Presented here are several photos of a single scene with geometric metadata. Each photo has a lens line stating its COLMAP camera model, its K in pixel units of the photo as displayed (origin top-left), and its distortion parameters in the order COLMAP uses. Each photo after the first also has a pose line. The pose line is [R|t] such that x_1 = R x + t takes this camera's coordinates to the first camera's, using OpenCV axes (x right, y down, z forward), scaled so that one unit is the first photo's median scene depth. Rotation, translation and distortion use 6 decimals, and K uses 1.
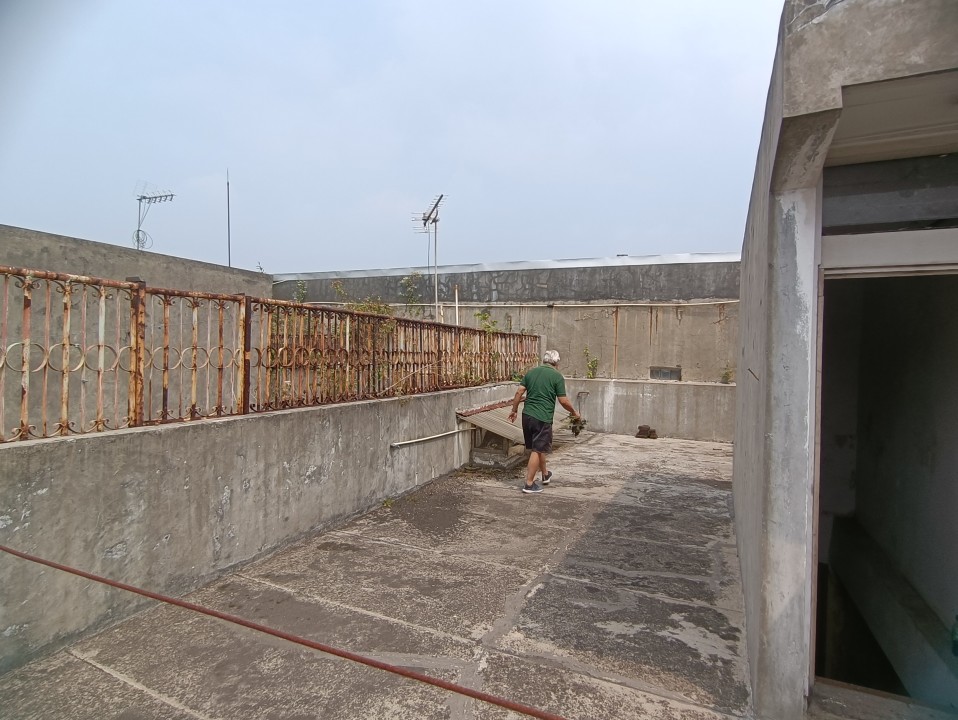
lens RADIAL K [[560.8, 0, 477.4], [0, 560.8, 361.4], [0, 0, 1]] dist [-0.019698, 0.012205]
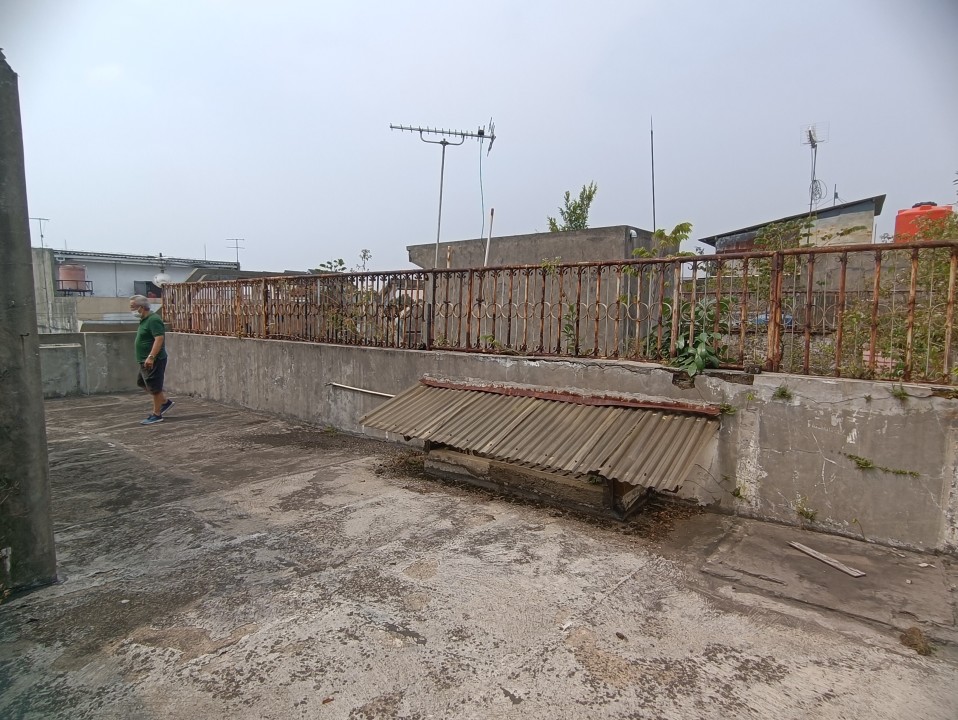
lens RADIAL K [[560.8, 0, 478.6], [0, 560.8, 357.8], [0, 0, 1]] dist [-0.019698, 0.012205]
pose [[-0.284458, 0.057312, -0.956974, 0.977578], [-0.026701, 0.997351, 0.067666, 0.006280], [0.958317, 0.044800, -0.282174, 1.782257]]
